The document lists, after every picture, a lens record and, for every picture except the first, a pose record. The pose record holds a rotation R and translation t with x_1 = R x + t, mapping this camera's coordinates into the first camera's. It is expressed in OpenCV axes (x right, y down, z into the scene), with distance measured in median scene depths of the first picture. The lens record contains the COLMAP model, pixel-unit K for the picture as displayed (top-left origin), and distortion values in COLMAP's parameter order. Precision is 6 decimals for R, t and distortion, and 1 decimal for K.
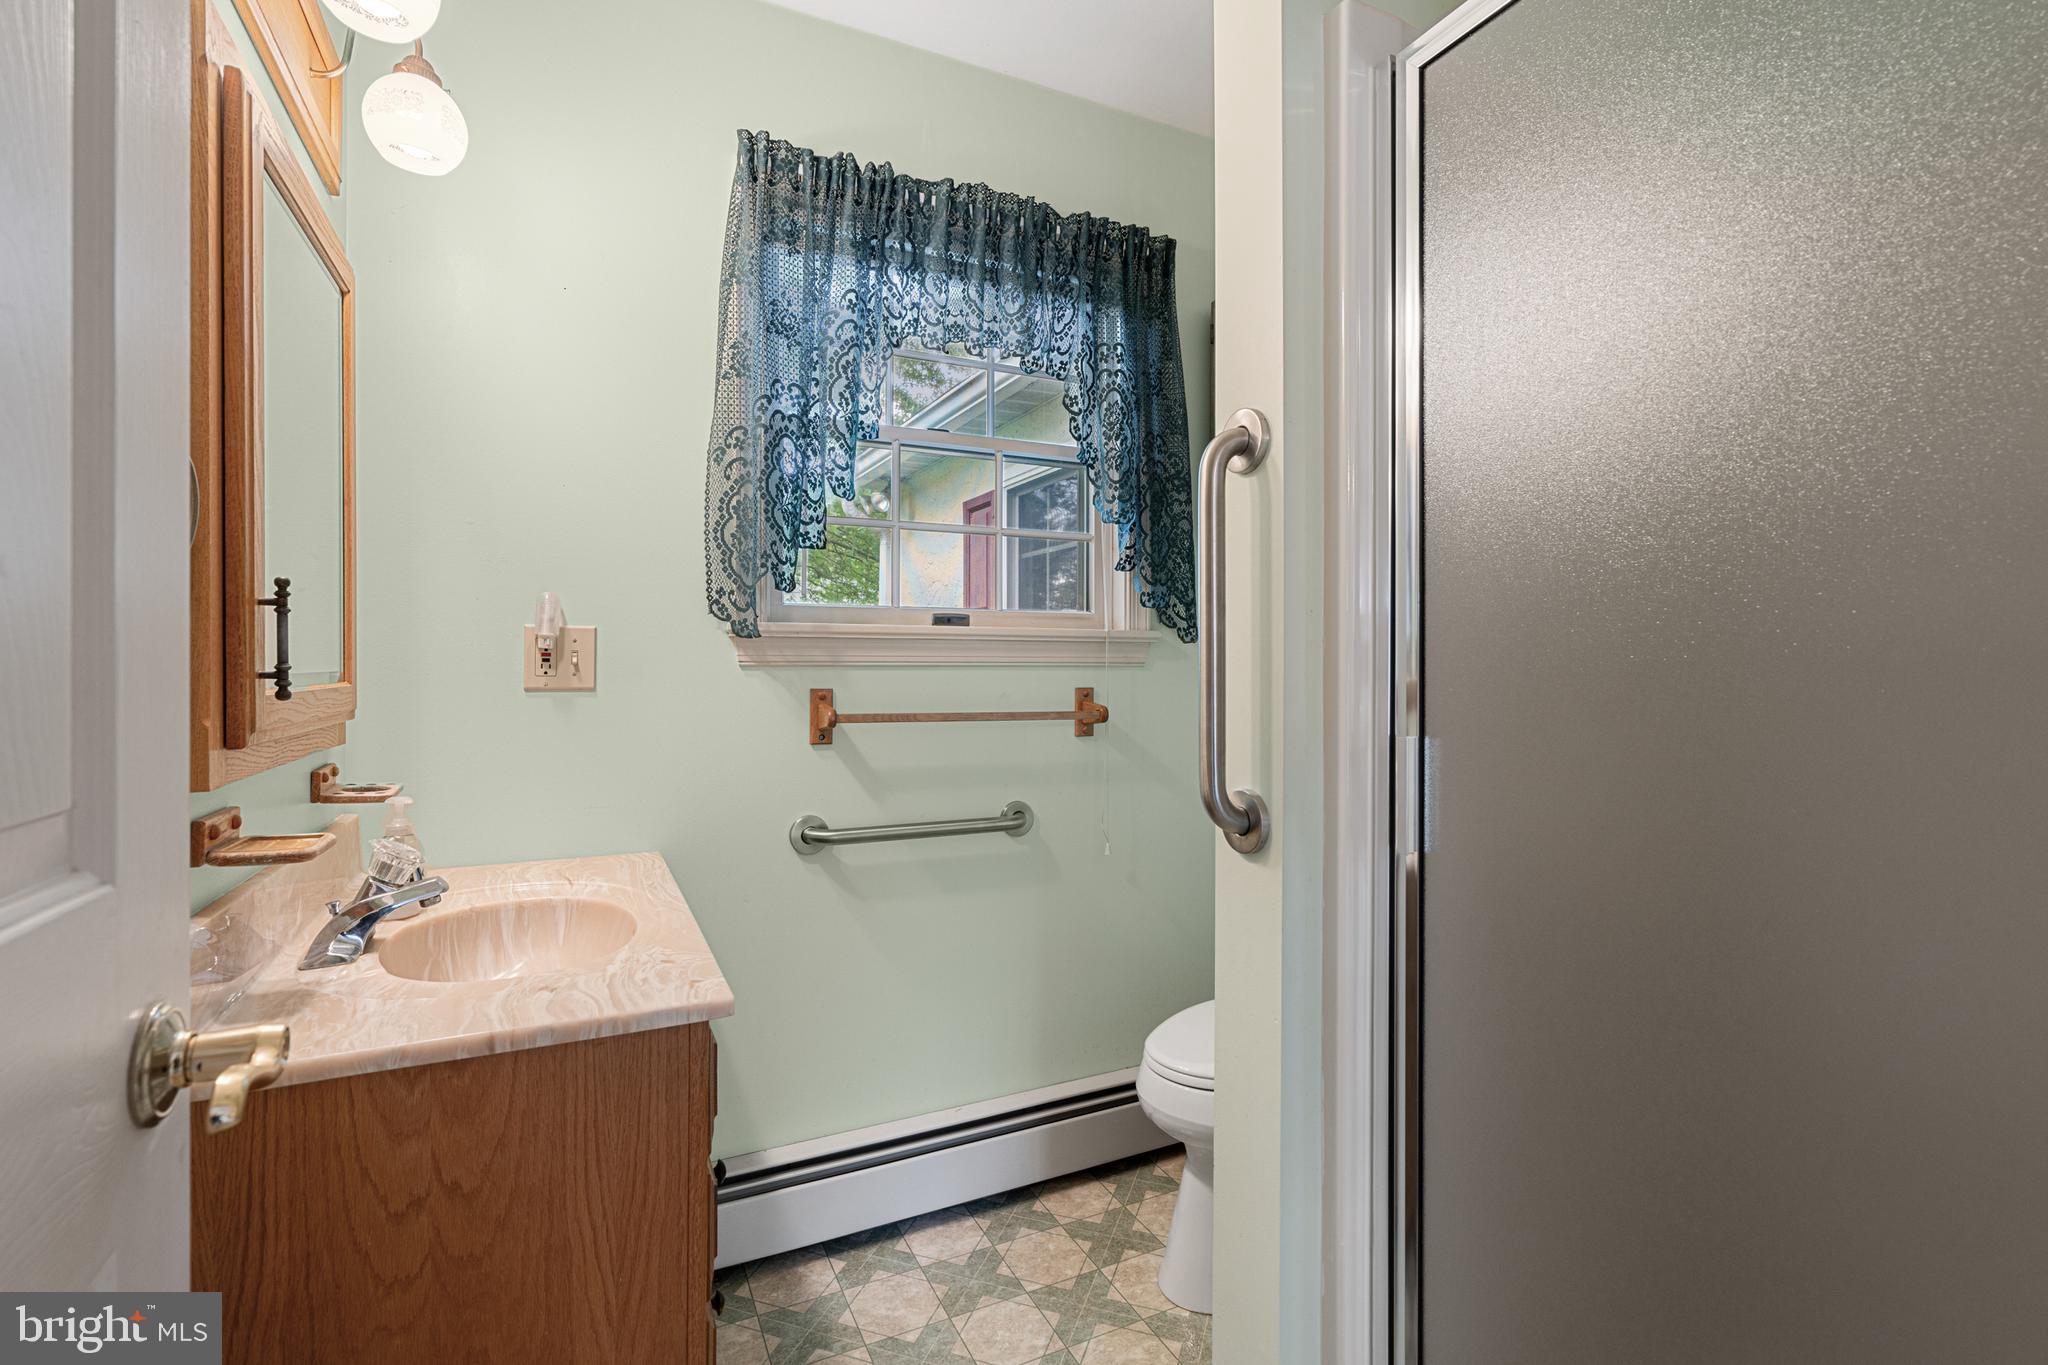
lens RADIAL K [[925.1, 0, 1021.4], [0, 925.1, 678.2], [0, 0, 1]] dist [-0.007579, 0.002727]
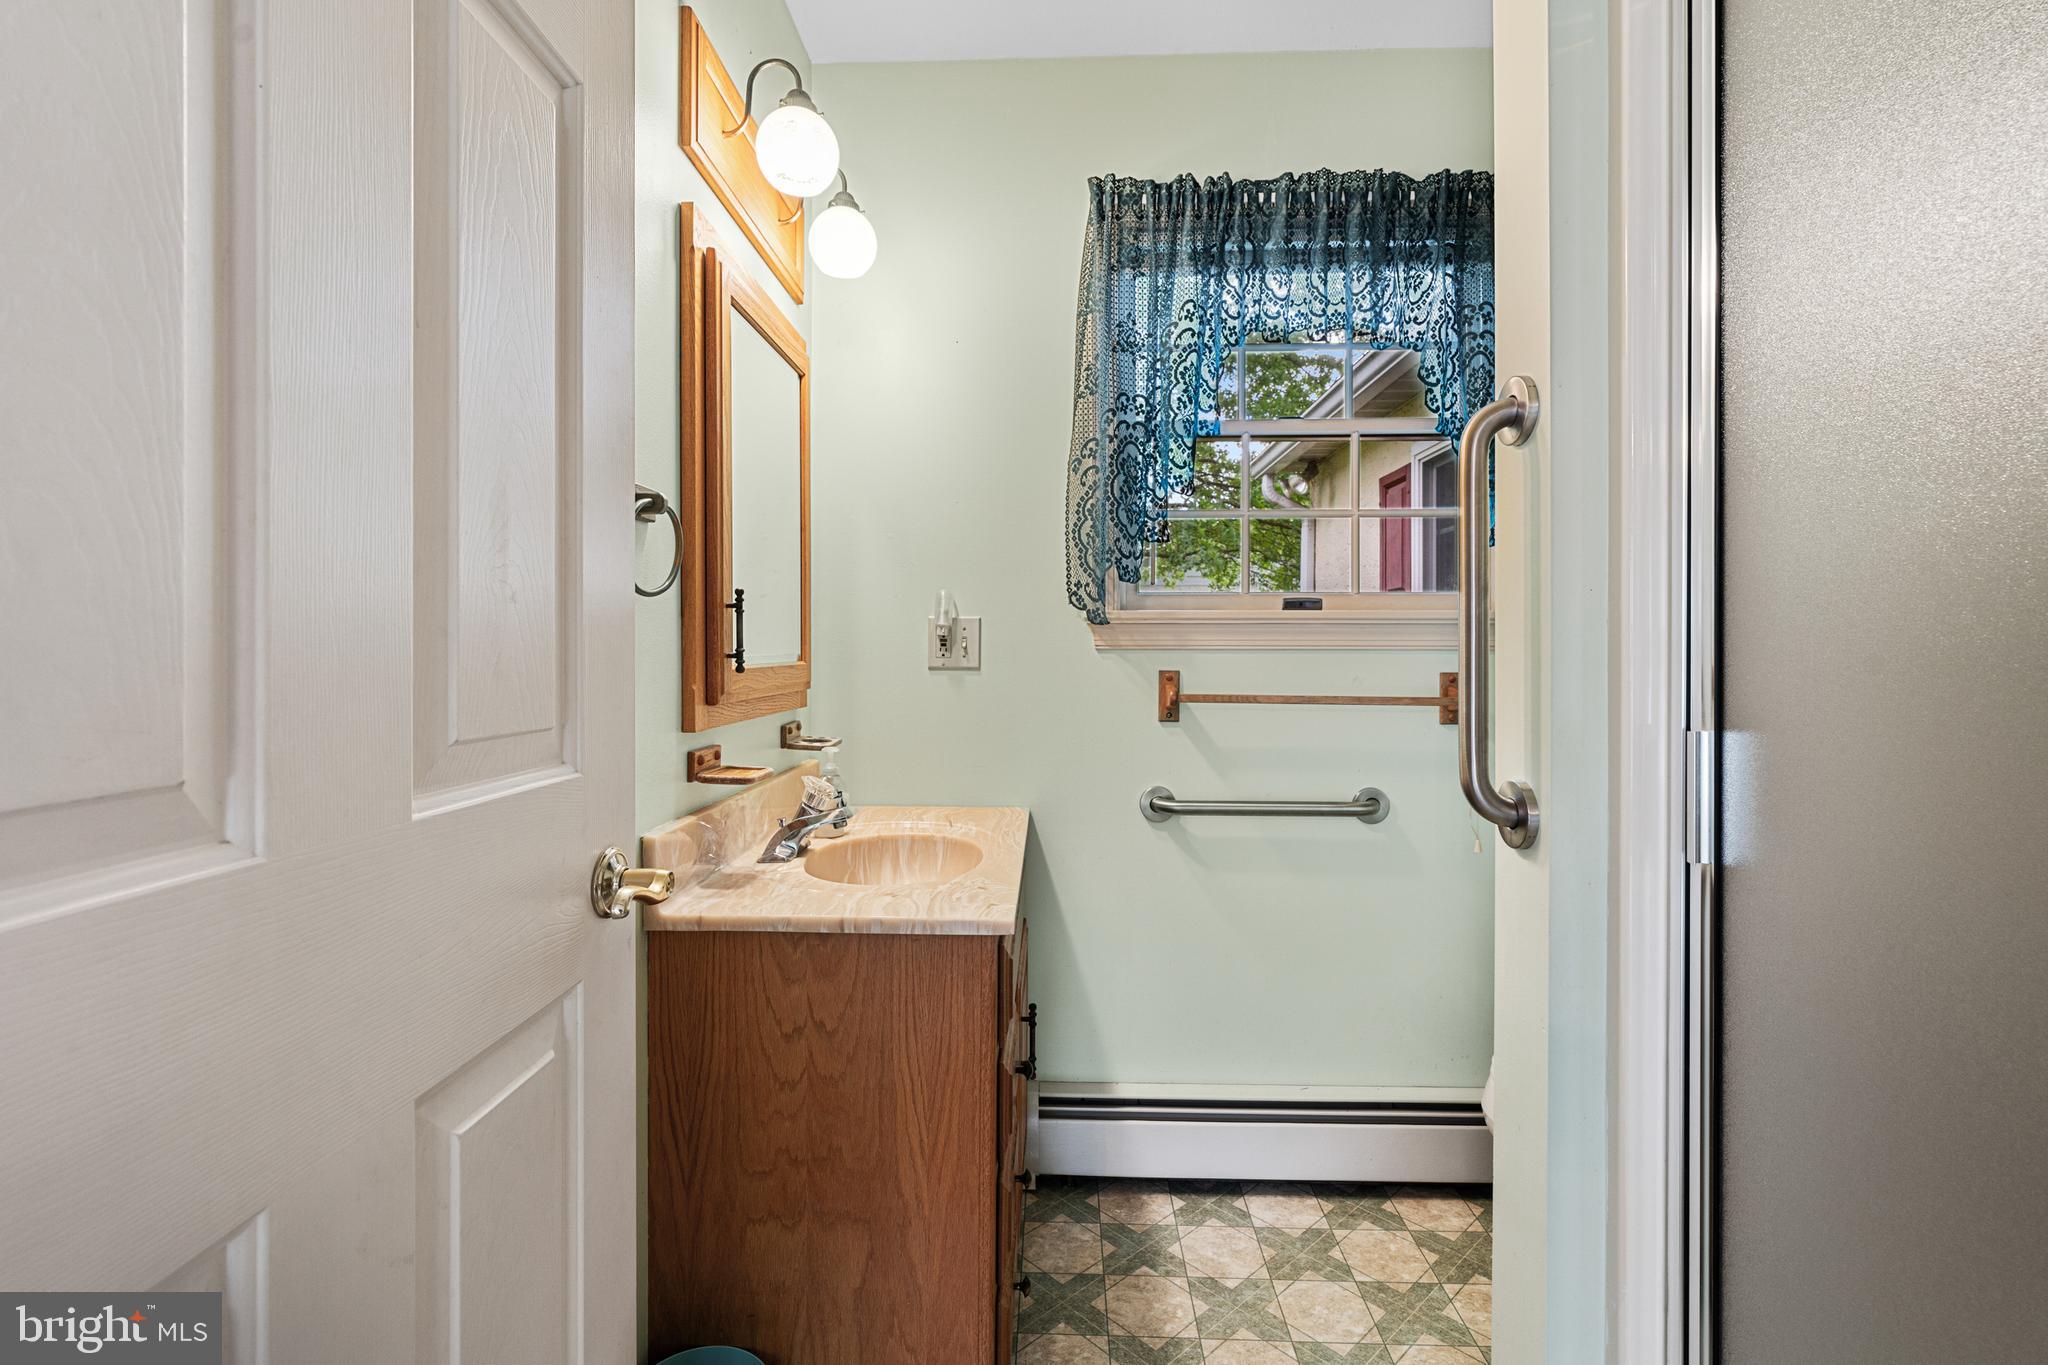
lens RADIAL K [[925.1, 0, 1022.1], [0, 925.1, 666.1], [0, 0, 1]] dist [-0.007579, 0.002727]
pose [[0.881918, 0.008606, -0.471324, 0.158157], [-0.006474, 0.999960, 0.006147, 0.000719], [0.471359, -0.002370, 0.881938, -0.043511]]
